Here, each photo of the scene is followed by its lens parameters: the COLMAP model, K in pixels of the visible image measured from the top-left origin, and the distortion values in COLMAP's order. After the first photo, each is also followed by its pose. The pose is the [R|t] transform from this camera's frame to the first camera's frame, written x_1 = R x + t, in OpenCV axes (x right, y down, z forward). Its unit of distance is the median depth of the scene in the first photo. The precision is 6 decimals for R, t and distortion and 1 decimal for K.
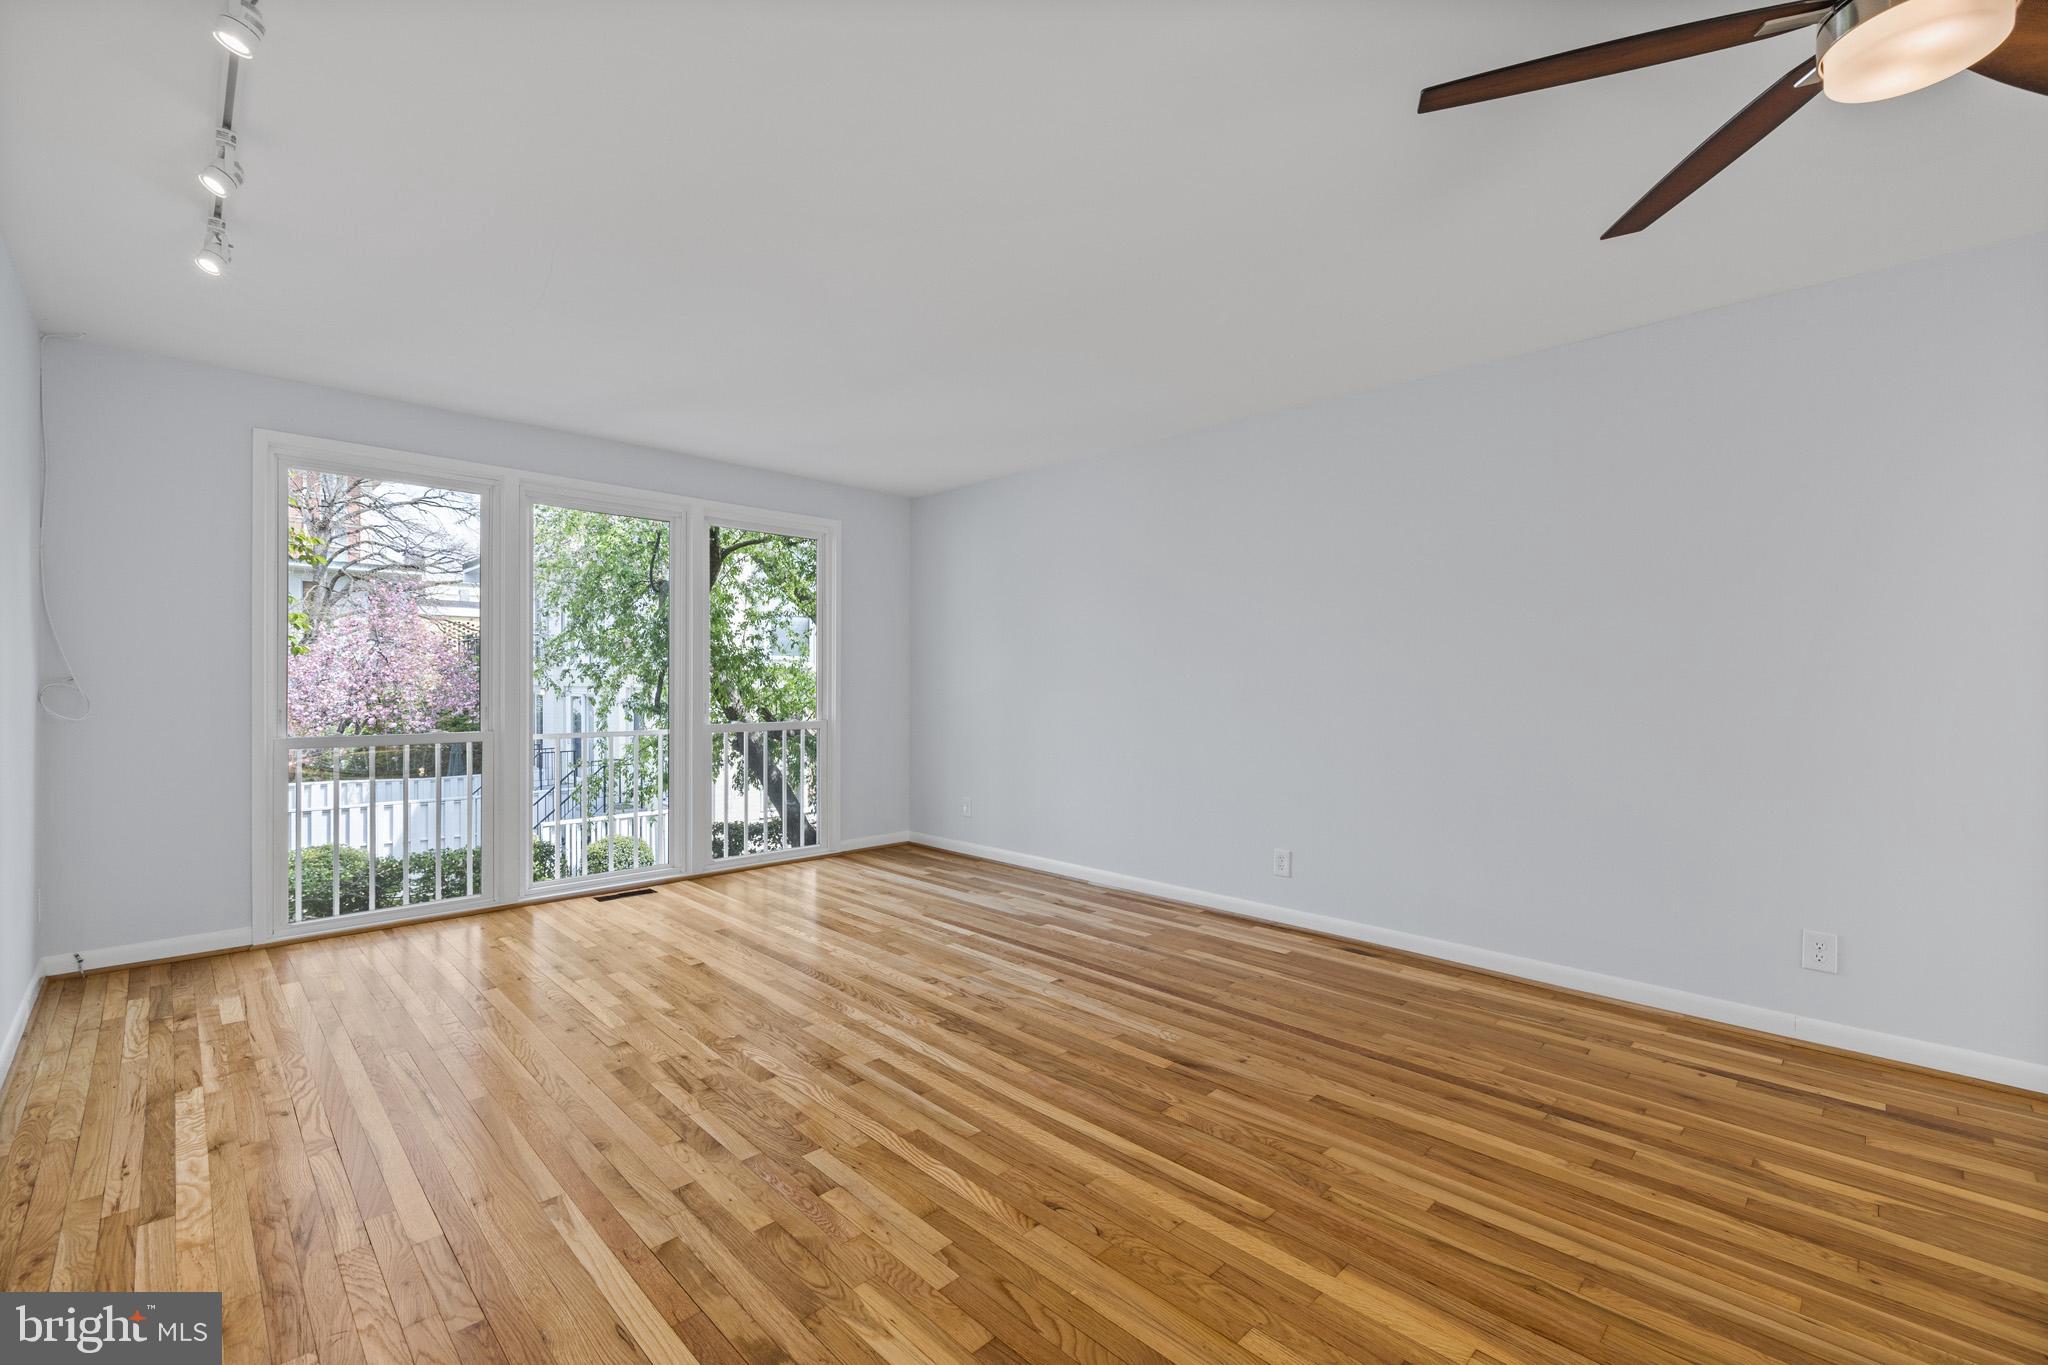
lens RADIAL K [[867.3, 0, 1021.3], [0, 867.3, 690.7], [0, 0, 1]] dist [-0.002553, -0.000181]
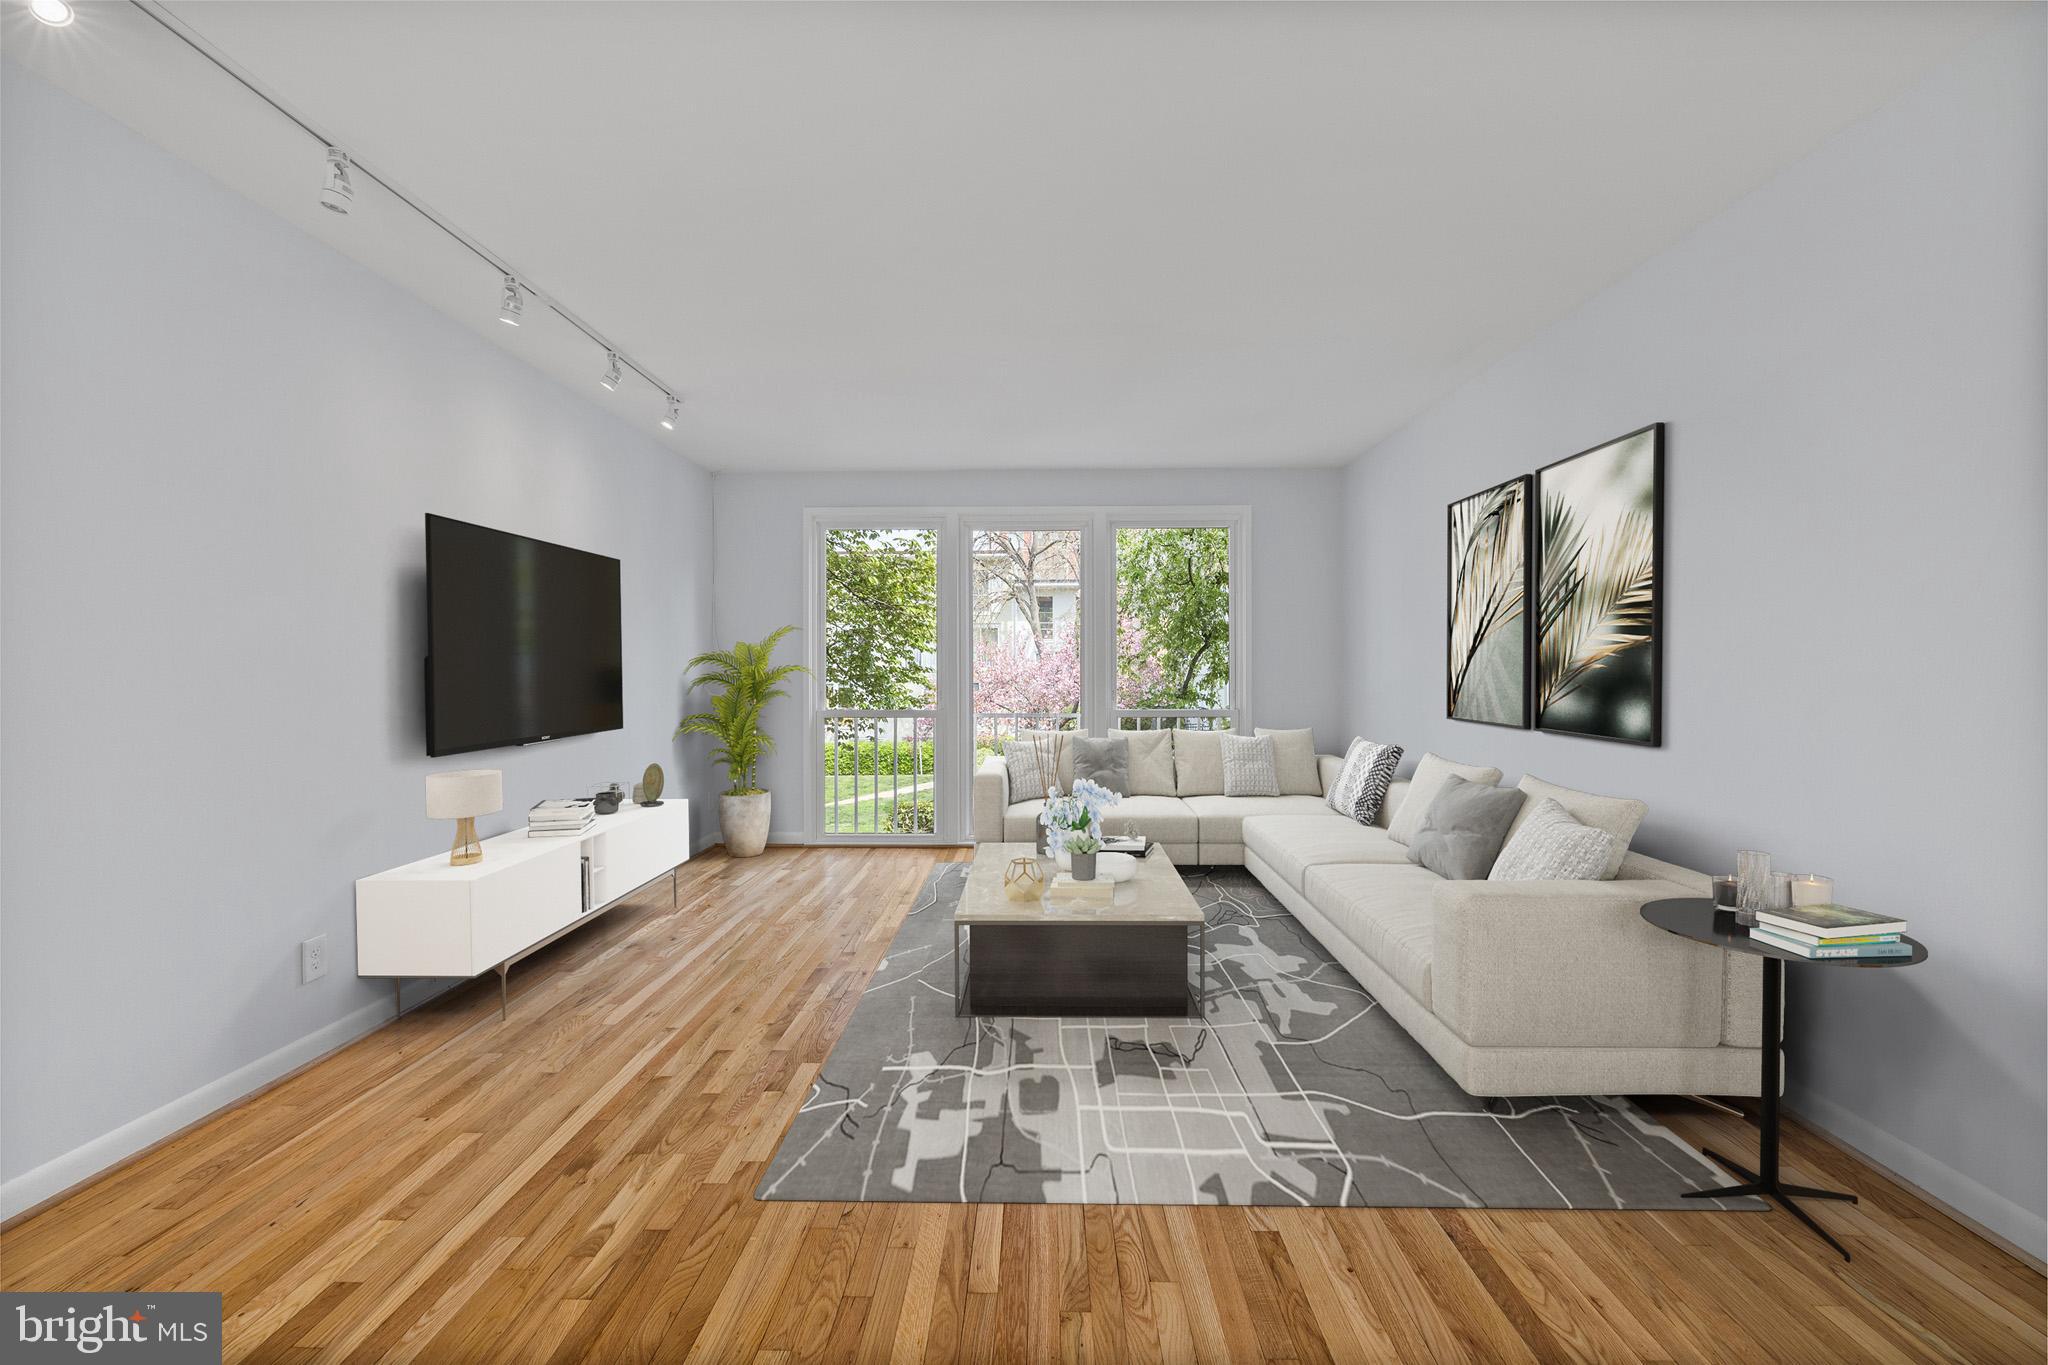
lens RADIAL K [[859.5, 0, 1018.2], [0, 859.5, 668.8], [0, 0, 1]] dist [-0.001817, 0.000190]
pose [[0.687774, -0.008257, -0.725878, 0.886820], [-0.001989, 0.999910, -0.013259, 0.004593], [0.725922, 0.010563, 0.687696, 0.419737]]
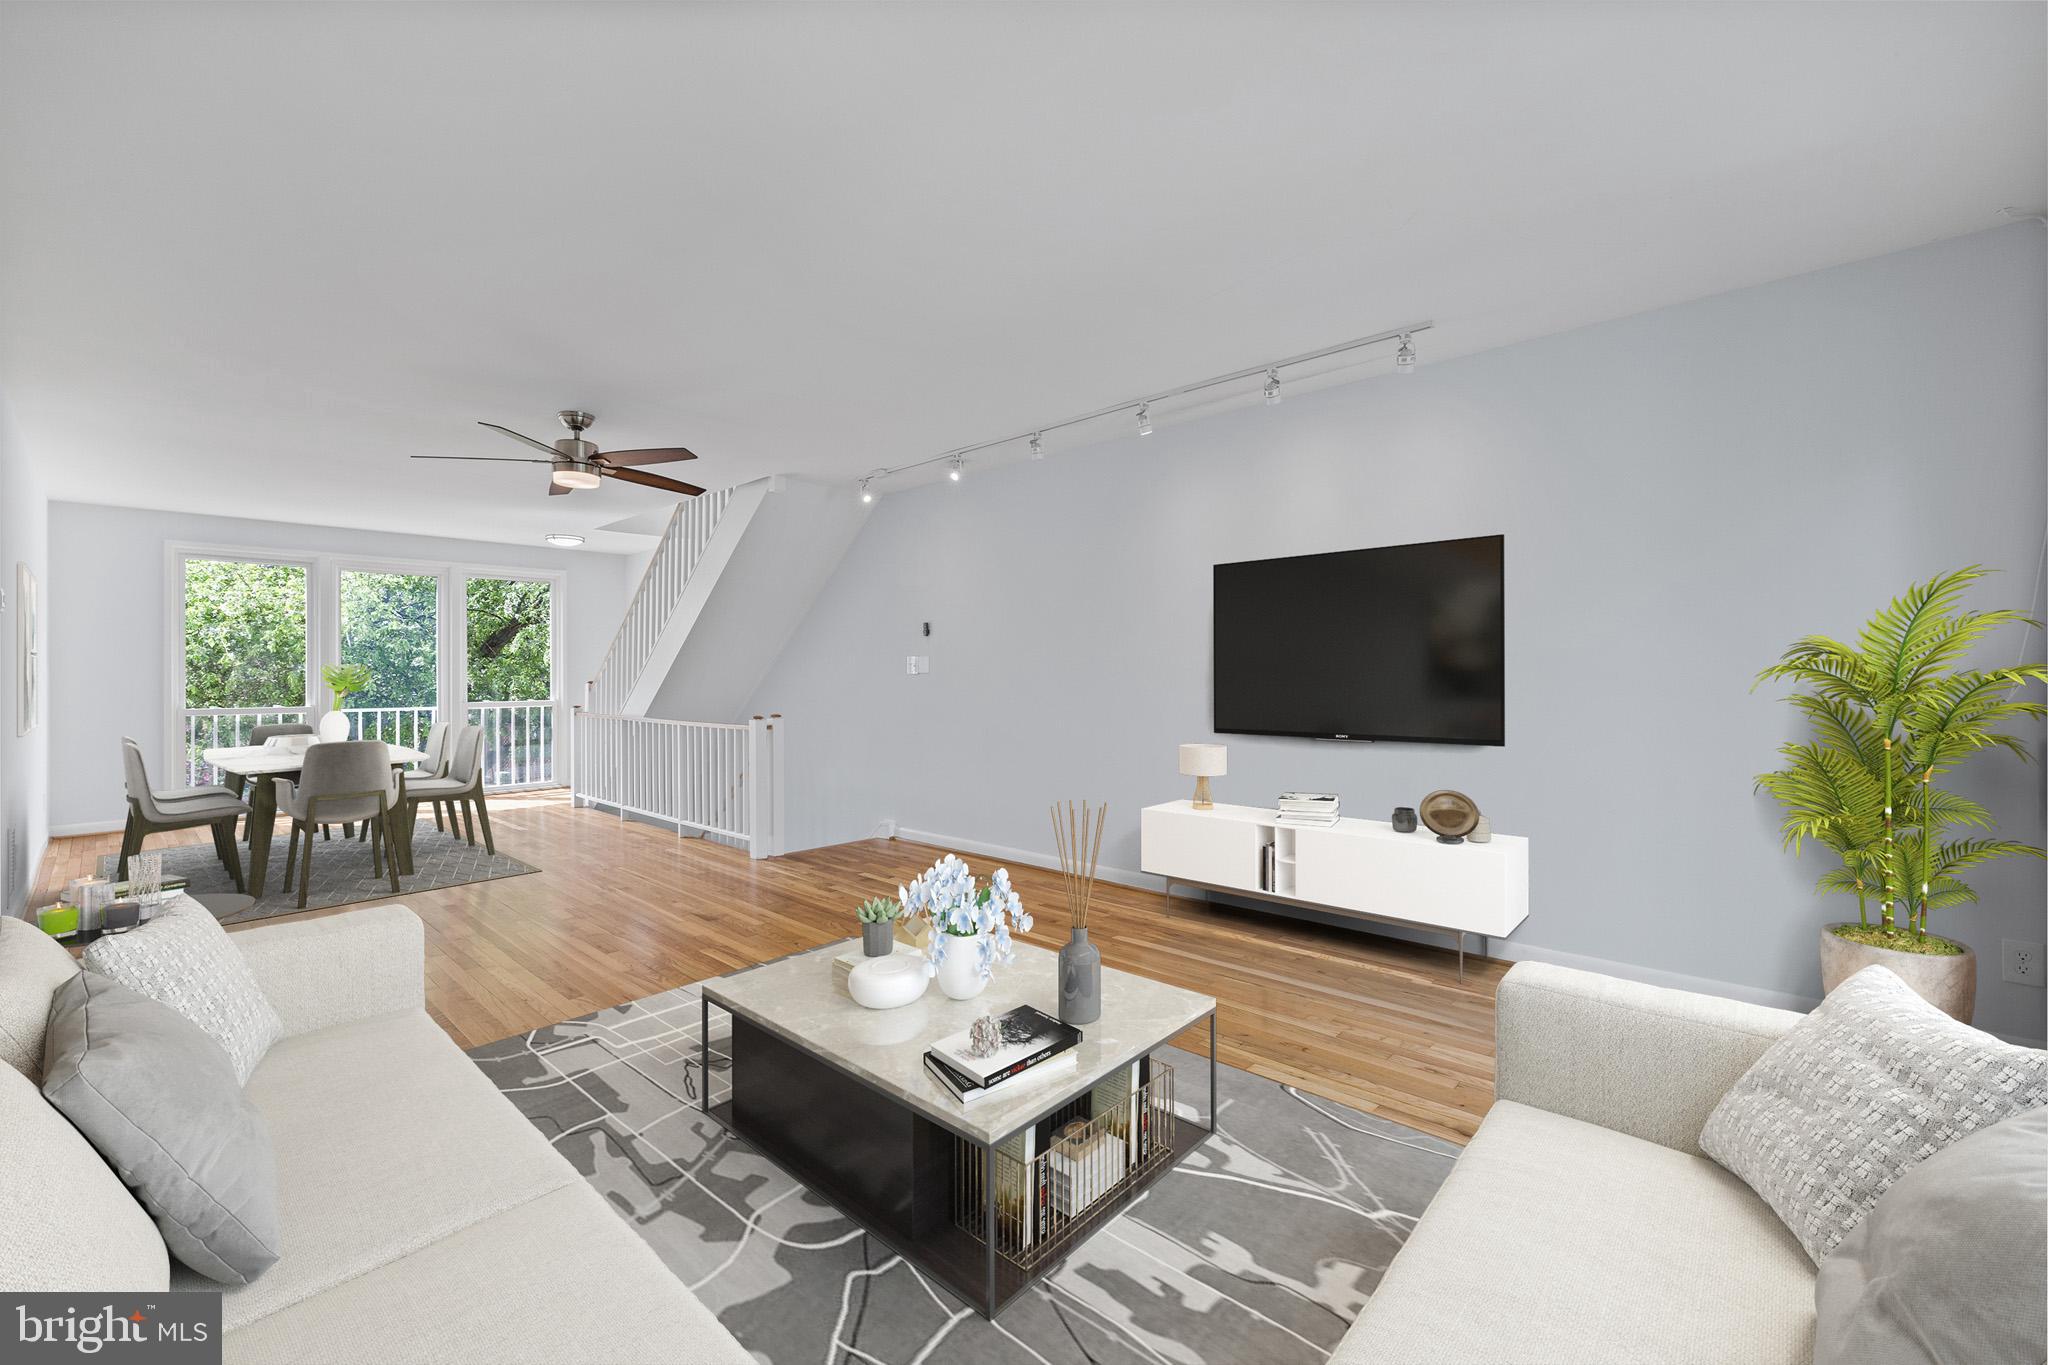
lens RADIAL K [[859.5, 0, 1018.2], [0, 859.5, 668.8], [0, 0, 1]] dist [-0.001817, 0.000190]
pose [[-0.999790, -0.000022, -0.020472, -0.370231], [-0.000241, 0.999943, 0.010707, -0.046282], [0.020471, 0.010710, -0.999733, 2.846557]]
